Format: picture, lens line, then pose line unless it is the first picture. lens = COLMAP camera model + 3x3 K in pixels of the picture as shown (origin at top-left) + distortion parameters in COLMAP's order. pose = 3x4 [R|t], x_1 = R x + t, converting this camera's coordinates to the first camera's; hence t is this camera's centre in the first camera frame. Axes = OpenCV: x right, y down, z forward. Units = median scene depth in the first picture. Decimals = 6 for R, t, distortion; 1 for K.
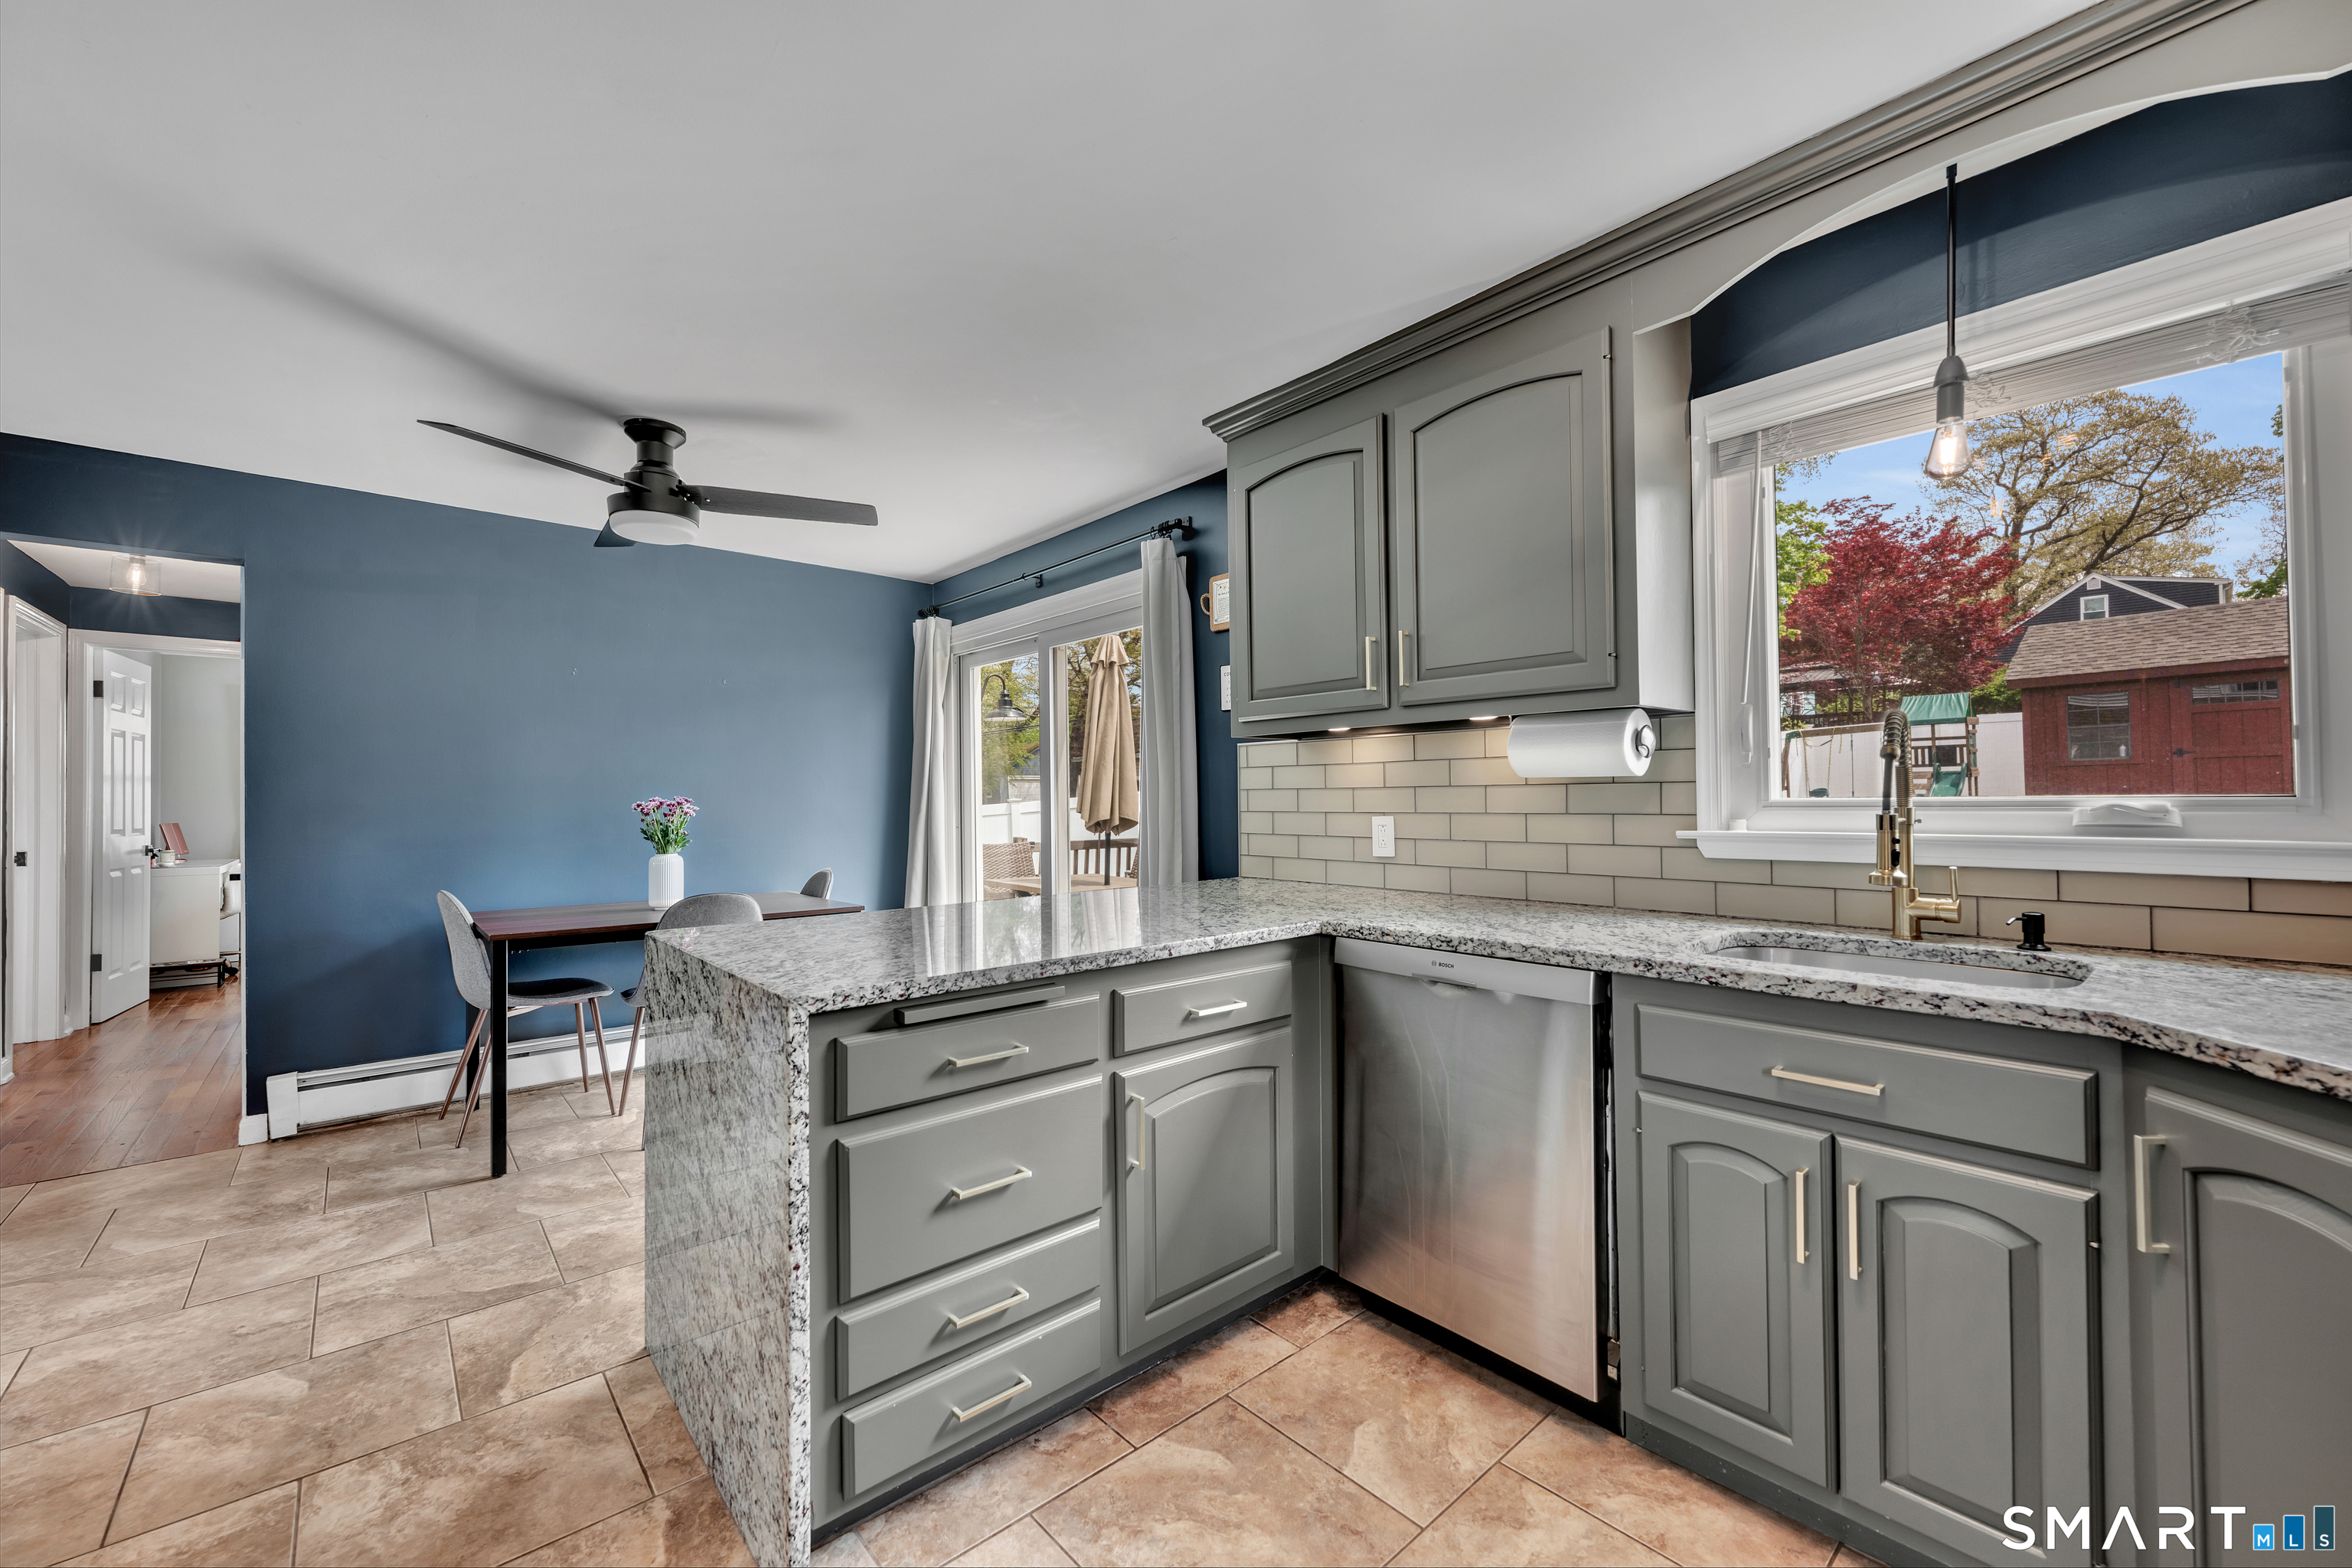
lens RADIAL K [[931.2, 0, 1176.0], [0, 931.2, 784.0], [0, 0, 1]] dist [0.000598, 0.000285]
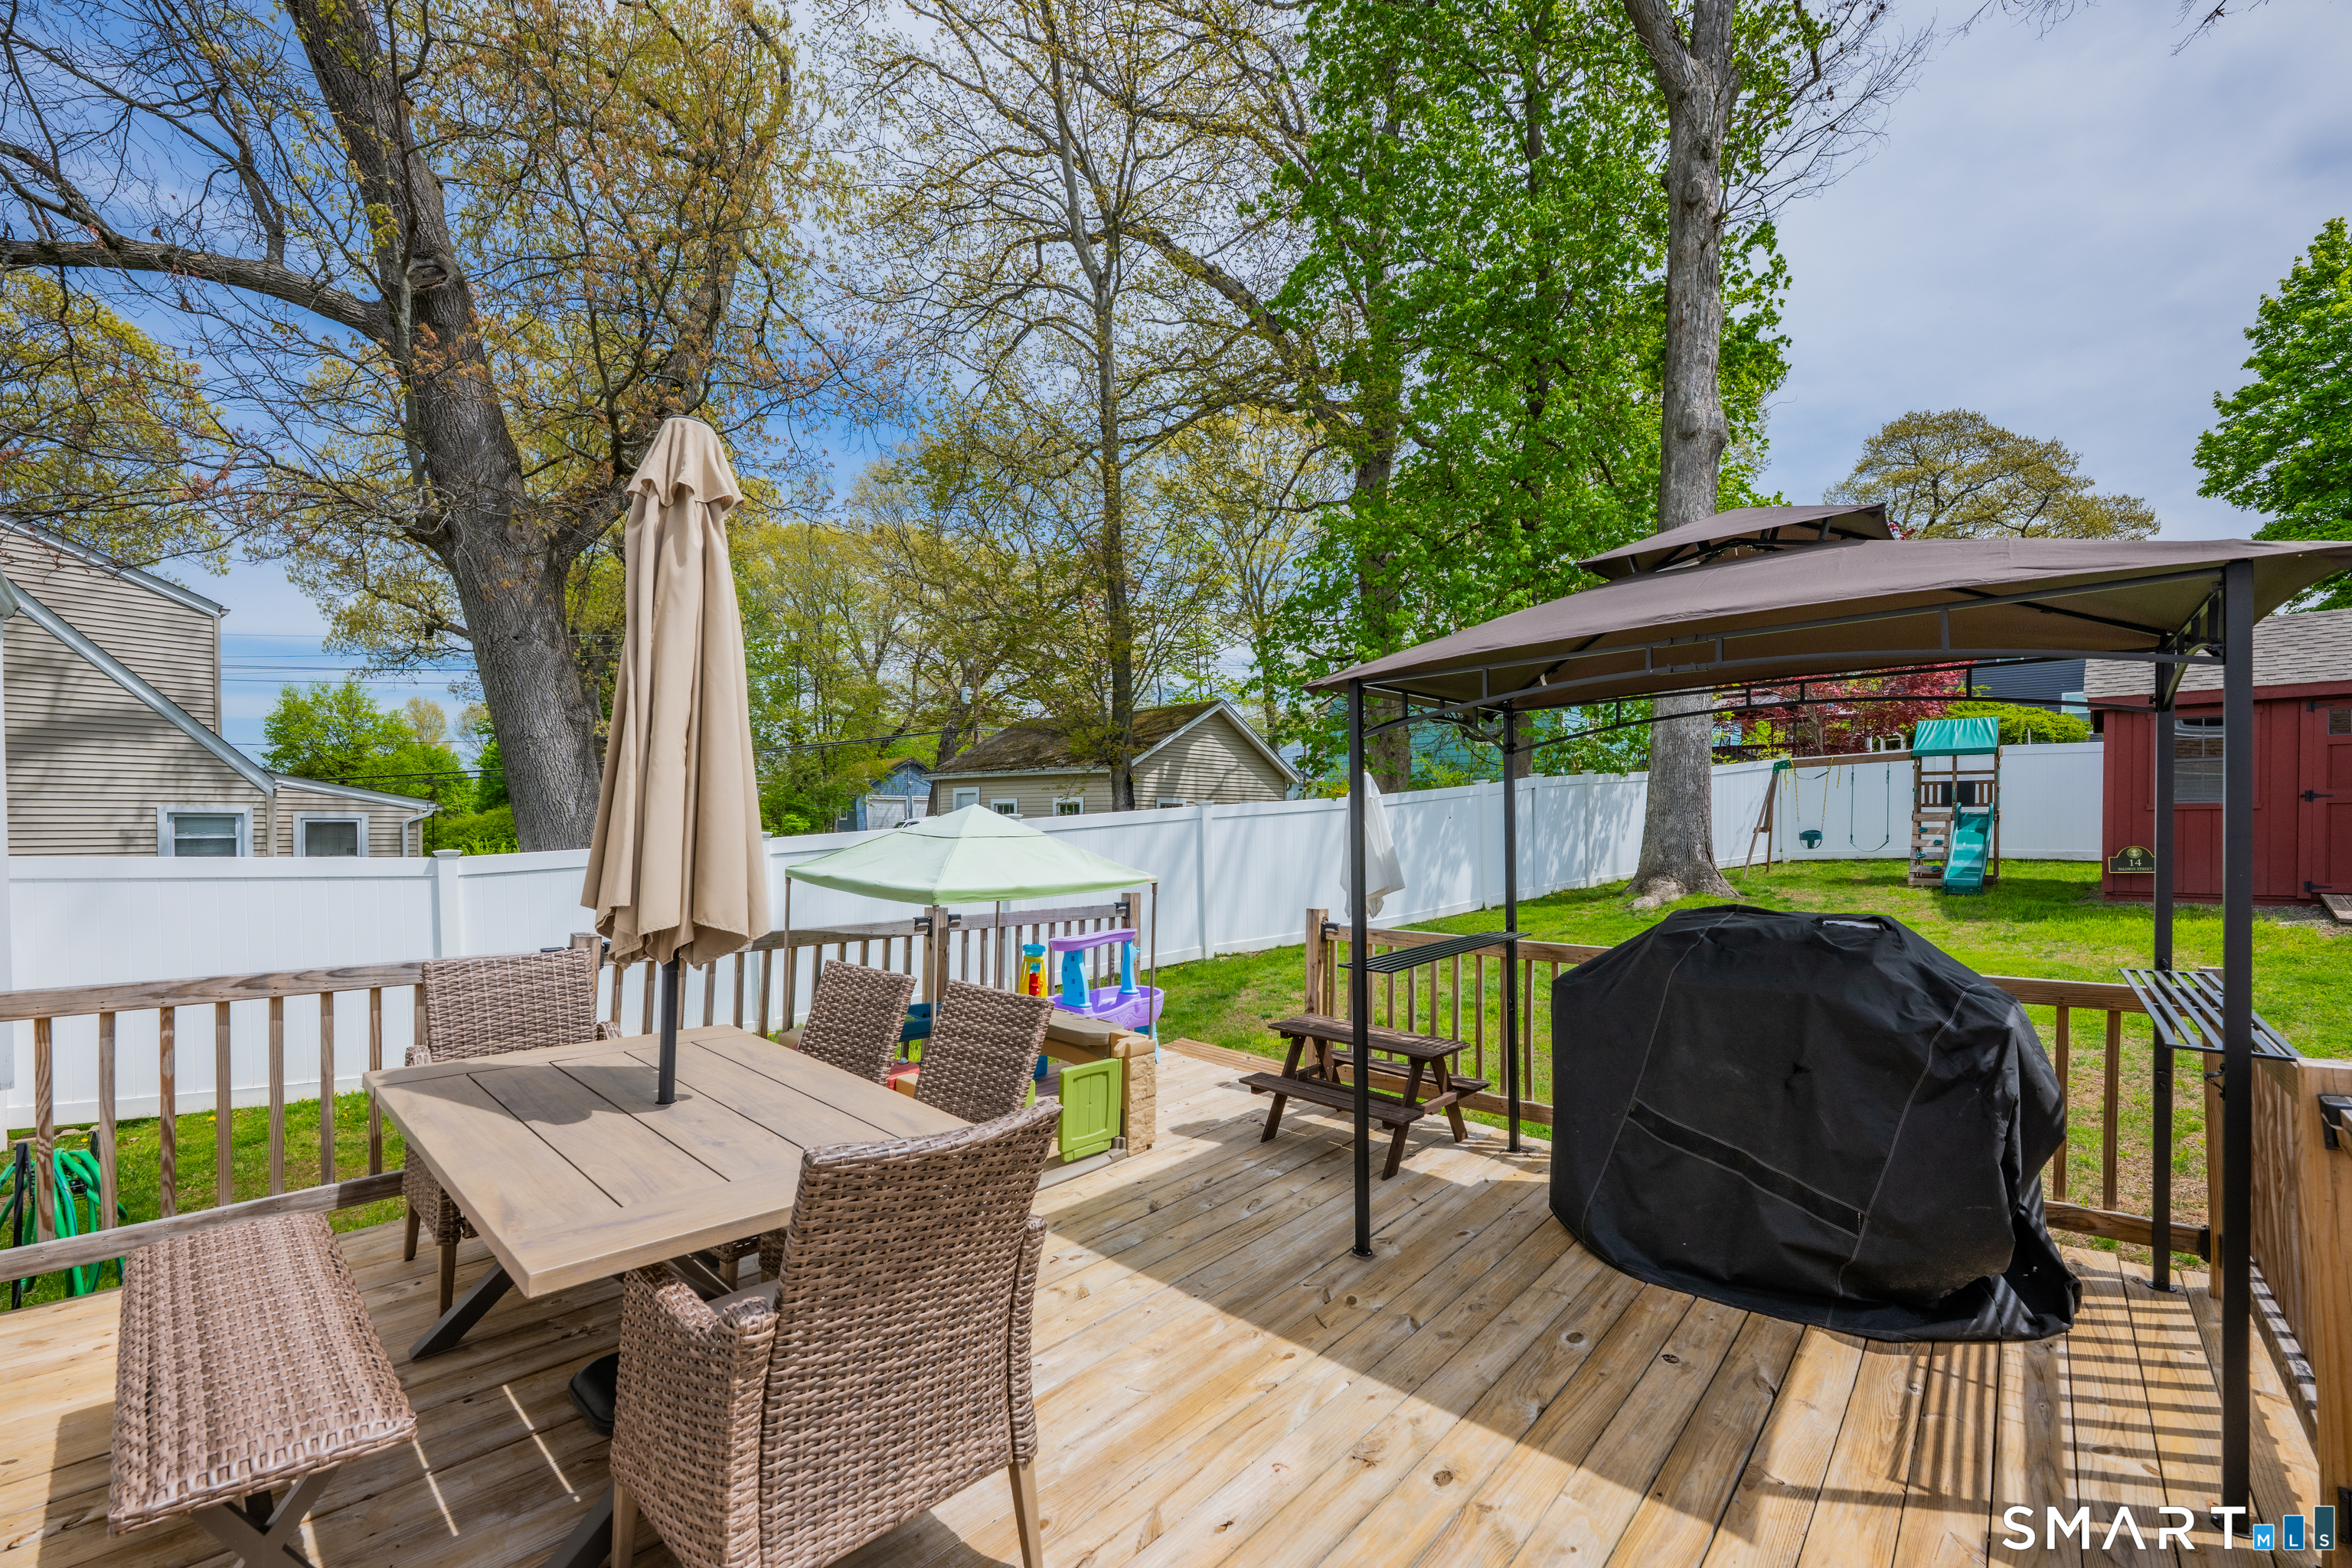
lens RADIAL K [[955.0, 0, 1168.9], [0, 955.0, 823.7], [0, 0, 1]] dist [-0.000524, 0.000220]
pose [[0.993735, 0.015907, 0.110621, 0.223663], [-0.017683, 0.999730, 0.015091, -0.029348], [-0.110351, -0.016952, 0.993748, 1.743830]]
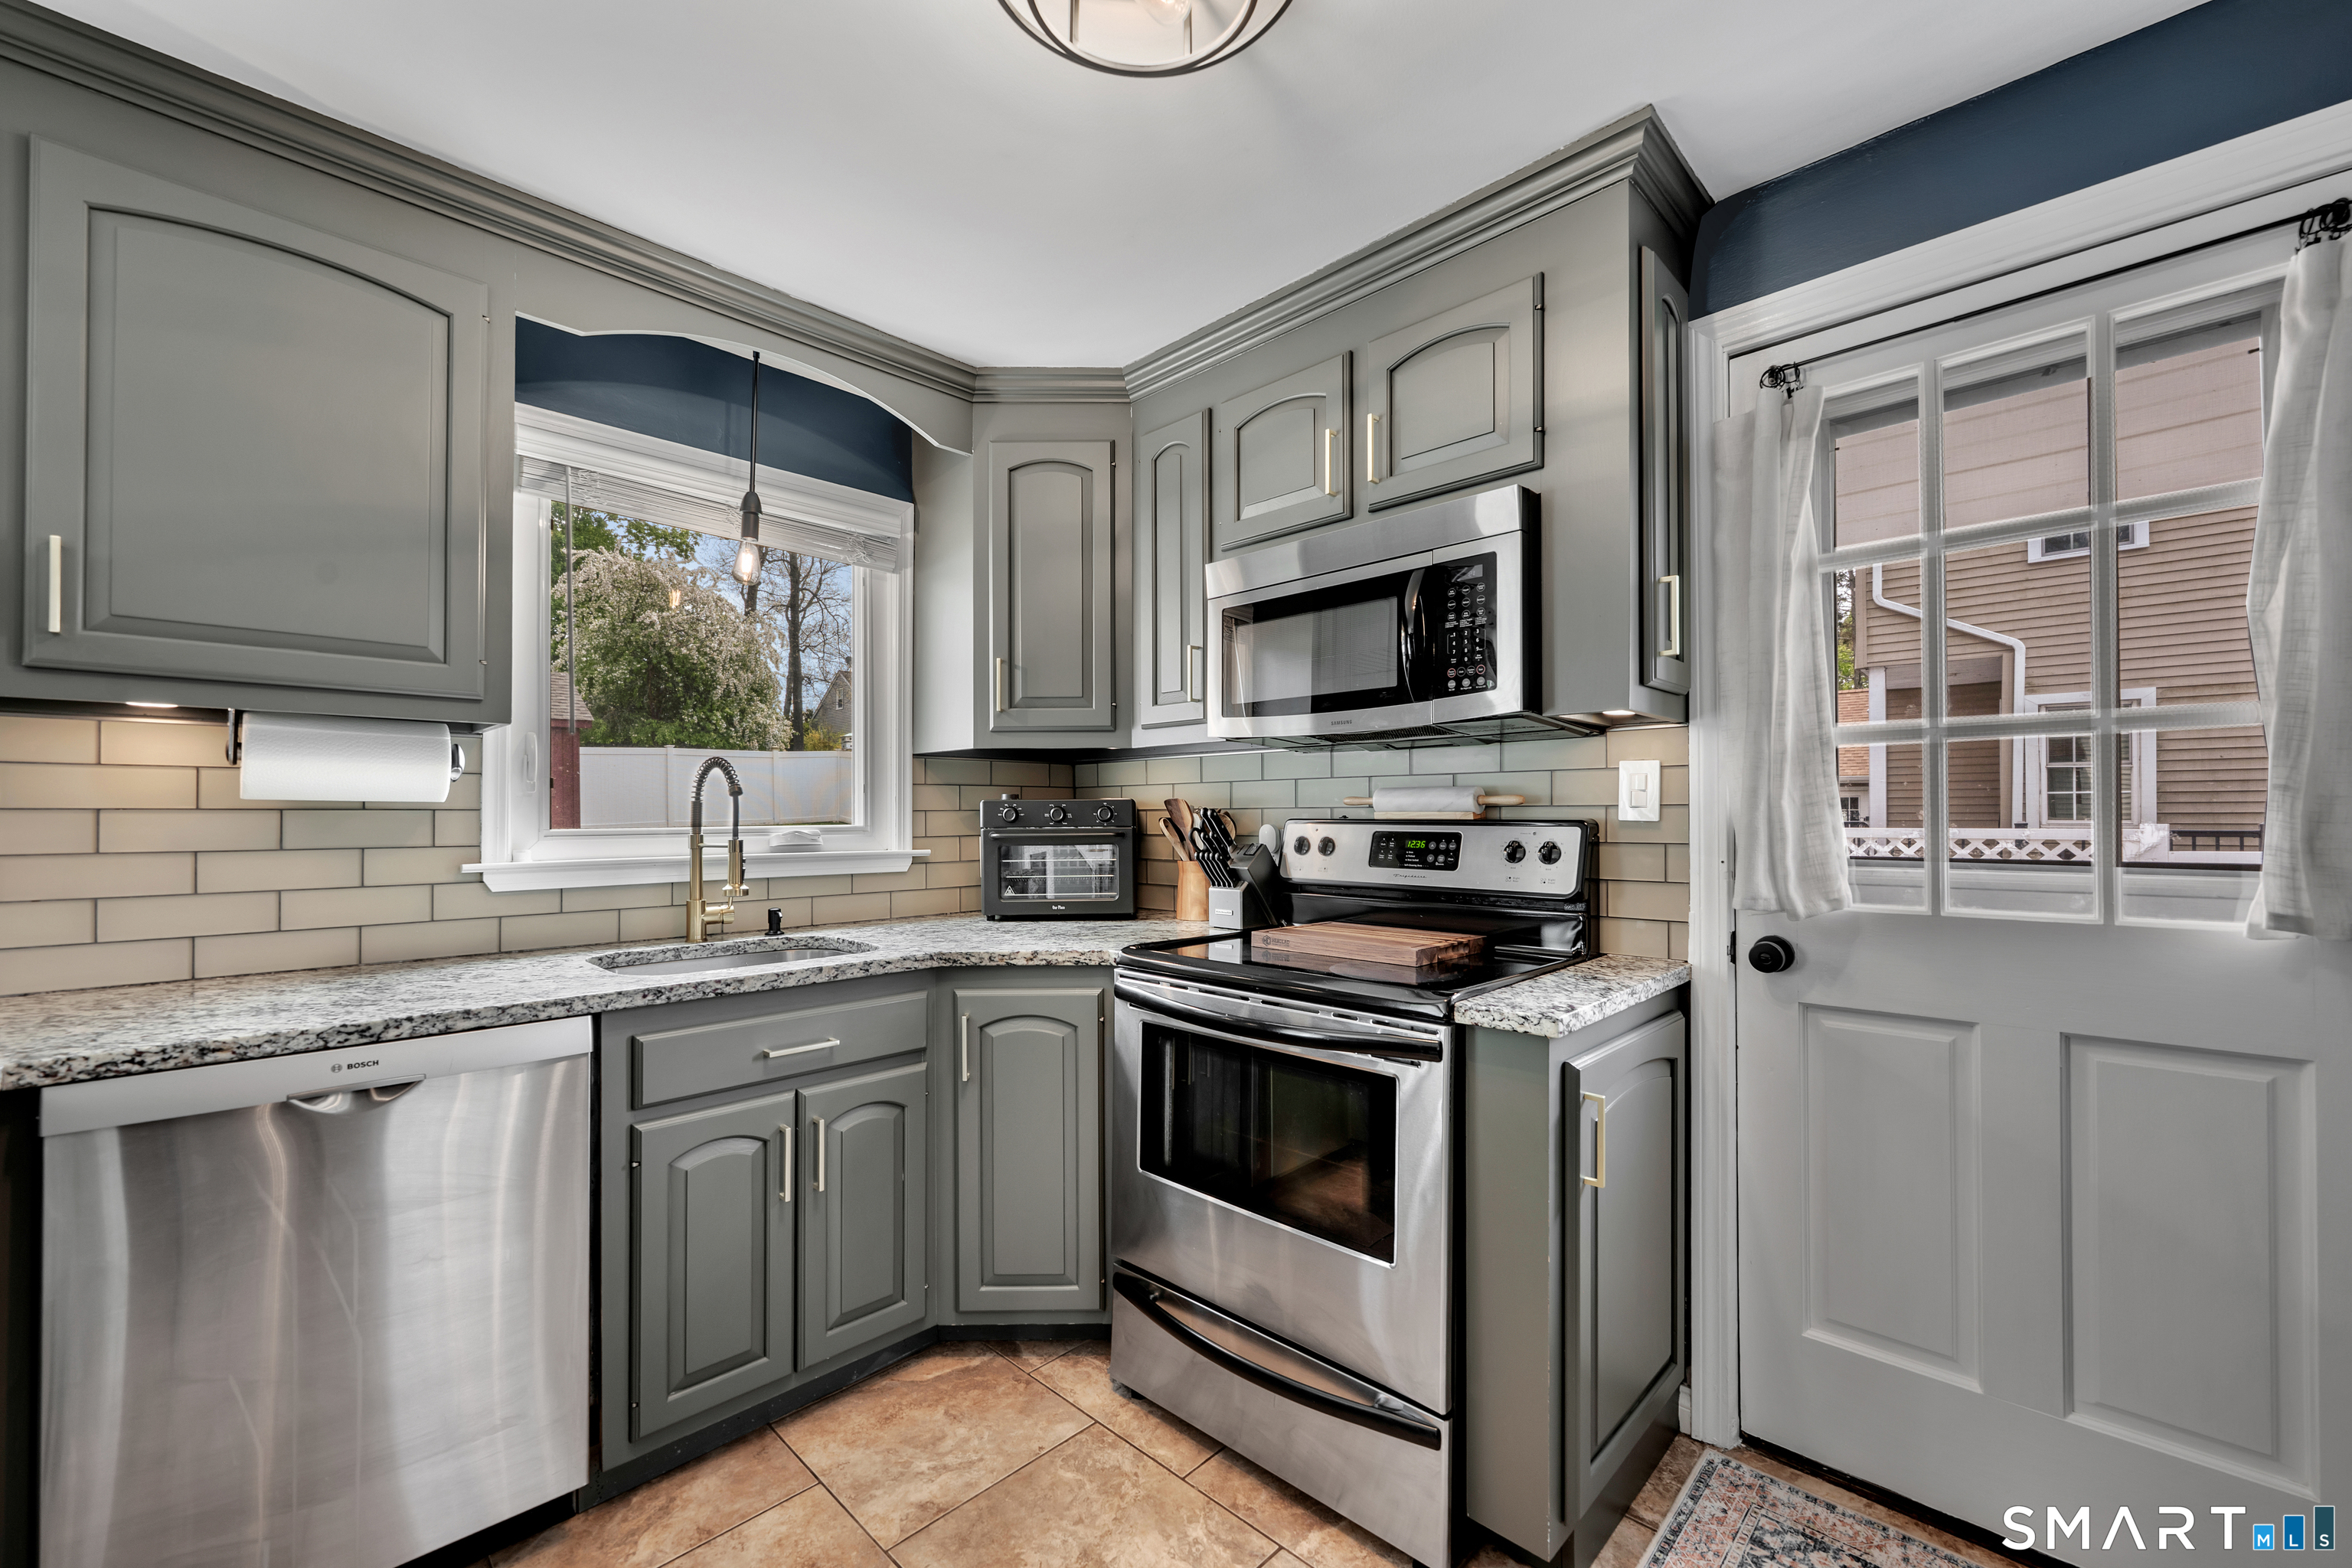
lens RADIAL K [[930.9, 0, 1173.1], [0, 930.9, 814.1], [0, 0, 1]] dist [-0.000546, -0.000089]
pose [[-0.070158, 0.013373, 0.997446, -0.385950], [-0.009999, 0.999850, -0.014109, 0.007417], [-0.997486, -0.010963, -0.070013, 0.371104]]
